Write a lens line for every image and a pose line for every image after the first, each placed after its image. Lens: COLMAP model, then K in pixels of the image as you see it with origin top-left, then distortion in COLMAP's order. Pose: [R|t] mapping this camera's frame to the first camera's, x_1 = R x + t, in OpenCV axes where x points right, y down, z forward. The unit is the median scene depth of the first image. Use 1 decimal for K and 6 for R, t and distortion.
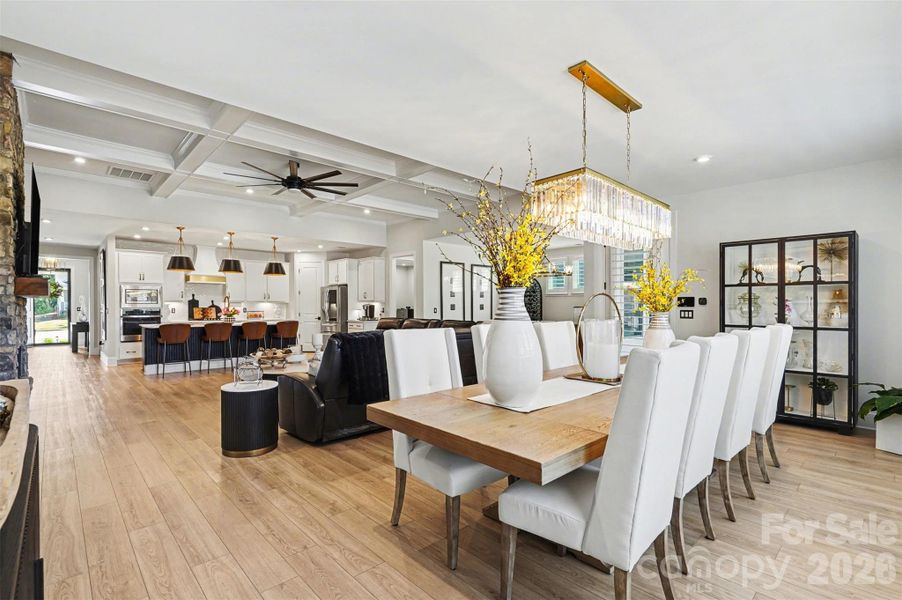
lens RADIAL K [[421.7, 0, 452.6], [0, 421.7, 307.0], [0, 0, 1]] dist [-0.003404, 0.000330]
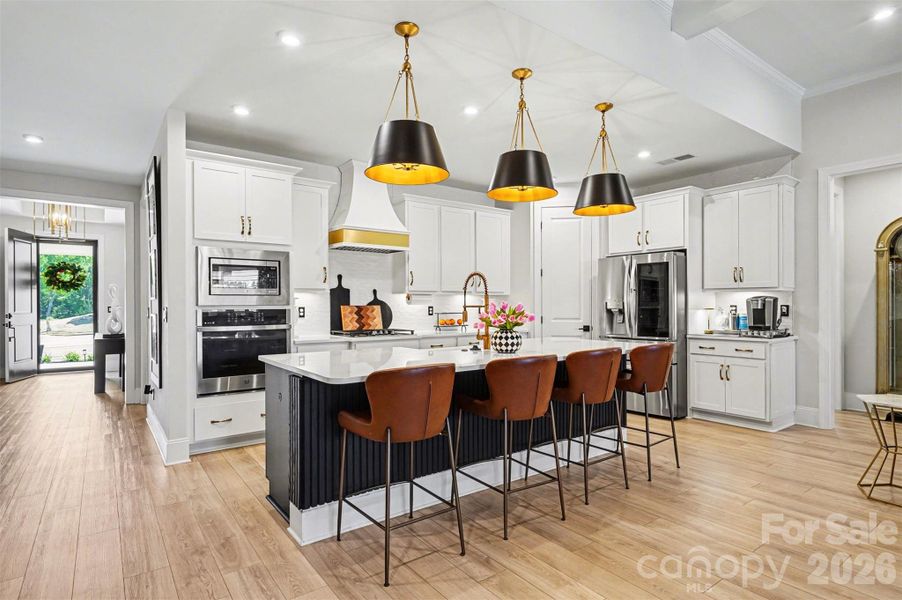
lens RADIAL K [[482.1, 0, 447.3], [0, 482.1, 299.1], [0, 0, 1]] dist [0.003229, 0.000655]
pose [[0.991586, -0.005348, -0.129339, -0.443502], [0.003308, 0.999867, -0.015983, 0.003336], [0.129407, 0.015421, 0.991472, 0.519946]]
